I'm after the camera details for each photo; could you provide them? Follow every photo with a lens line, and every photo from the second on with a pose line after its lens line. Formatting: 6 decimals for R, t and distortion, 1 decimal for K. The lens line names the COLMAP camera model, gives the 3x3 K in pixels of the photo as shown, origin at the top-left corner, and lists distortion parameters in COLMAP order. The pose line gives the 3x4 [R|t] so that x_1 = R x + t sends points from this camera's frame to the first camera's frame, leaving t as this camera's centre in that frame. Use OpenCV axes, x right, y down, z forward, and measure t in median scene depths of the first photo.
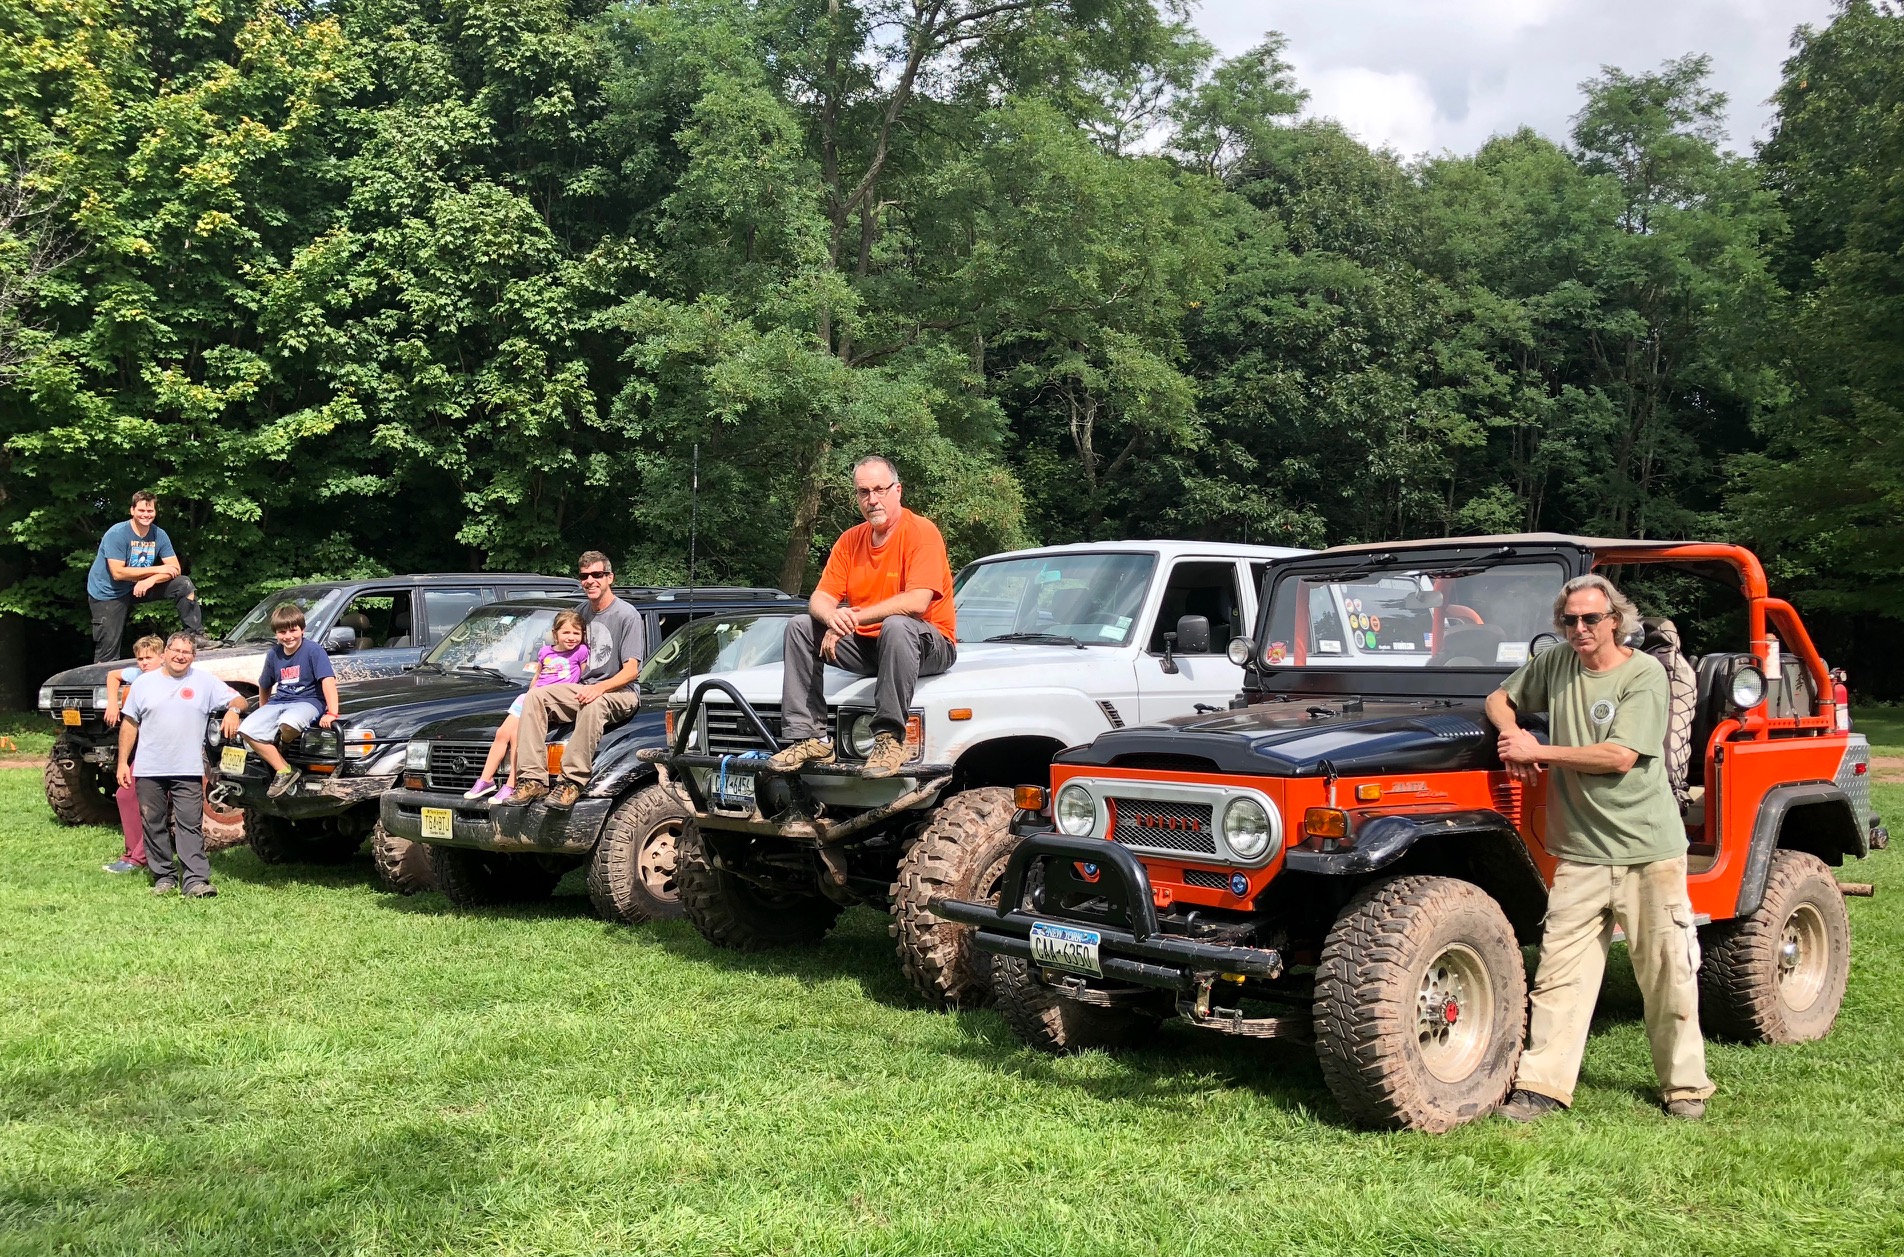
lens RADIAL K [[1433.1, 0, 903.5], [0, 1433.1, 627.4], [0, 0, 1]] dist [0.102368, -0.227812]
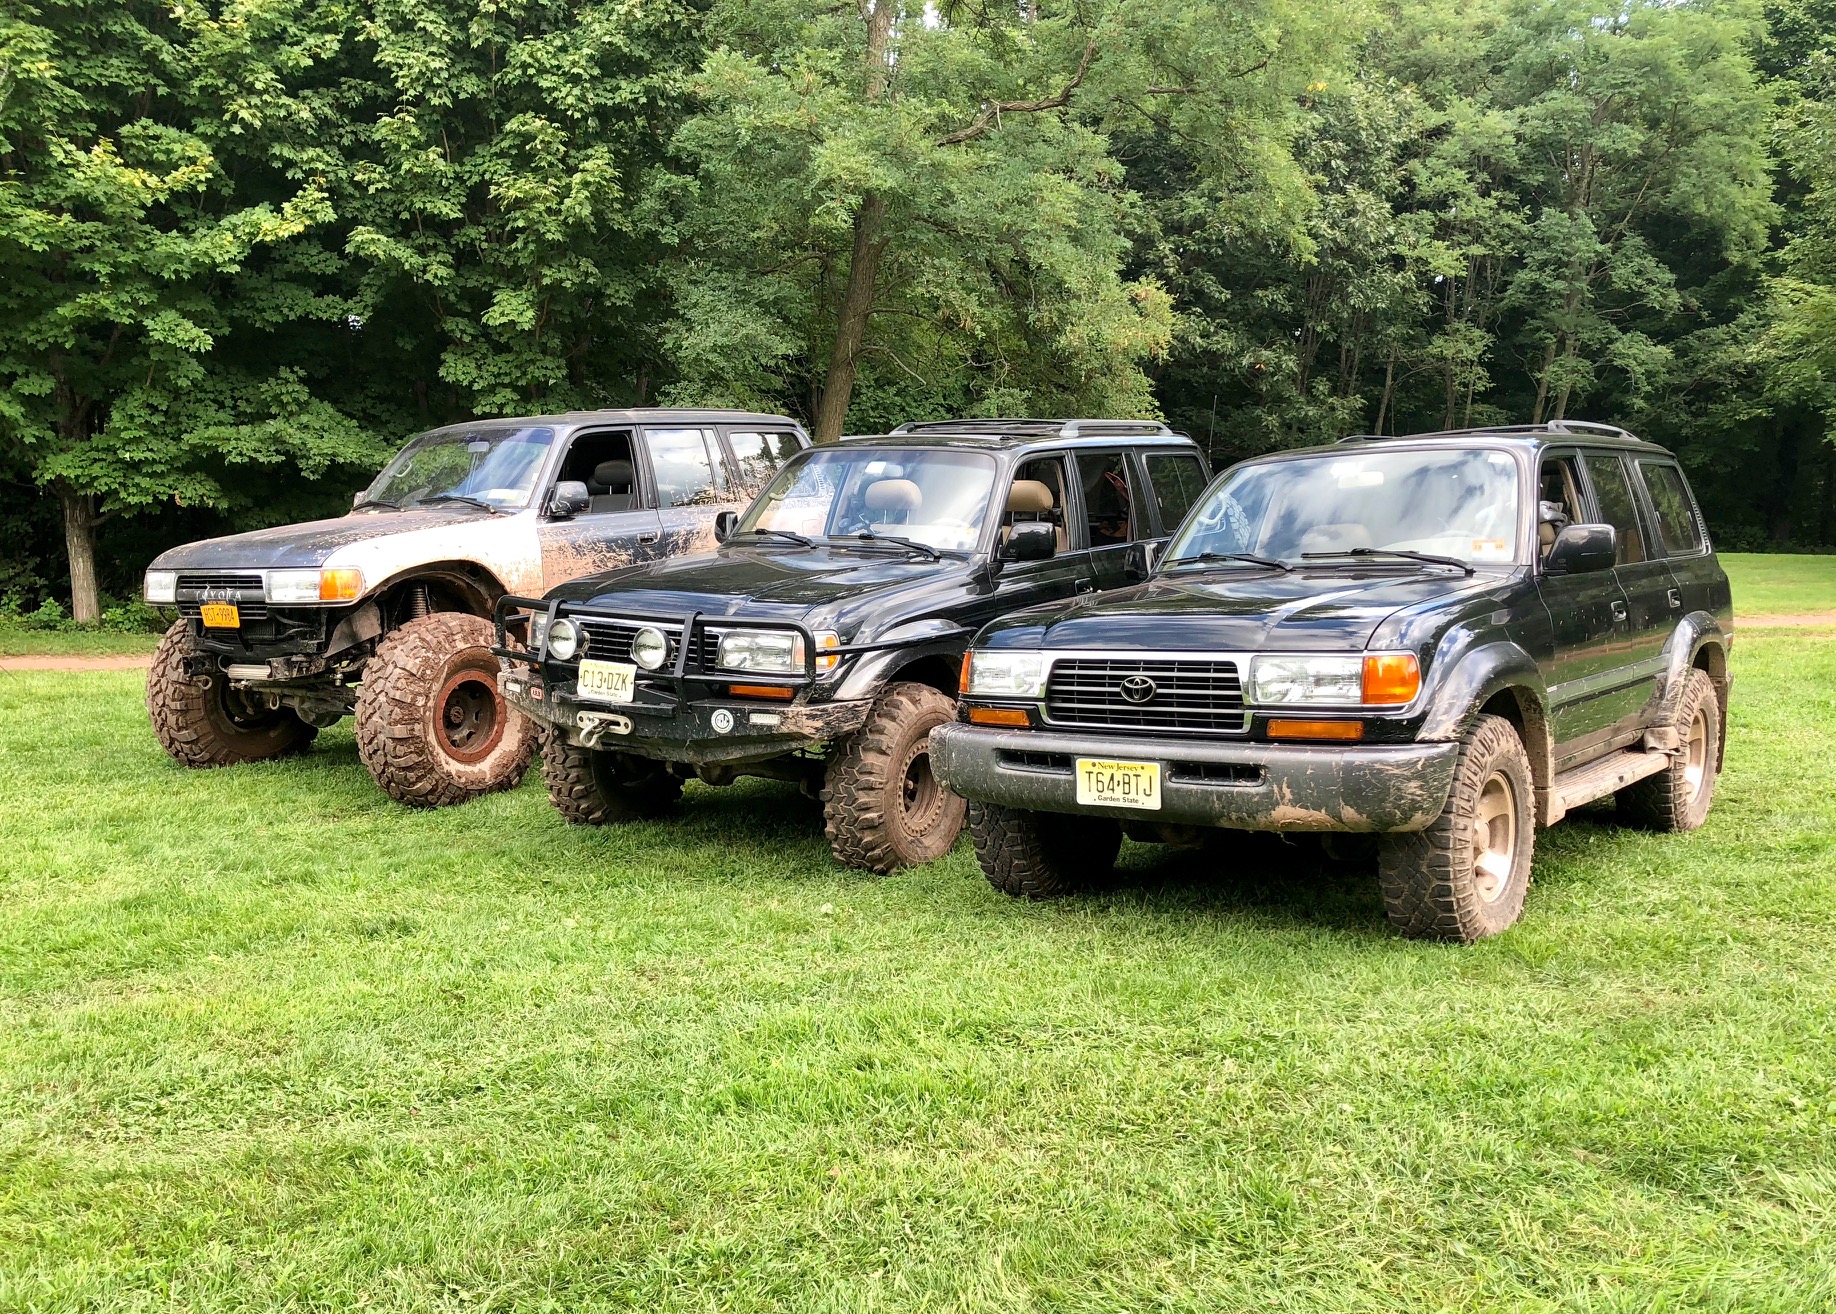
lens RADIAL K [[1557.7, 0, 918.0], [0, 1557.7, 657.0], [0, 0, 1]] dist [0.001876, 0.020535]
pose [[0.995148, -0.022775, 0.095719, -0.145014], [0.012094, 0.993777, 0.110726, 0.001770], [-0.097646, -0.109031, 0.989231, 0.107988]]
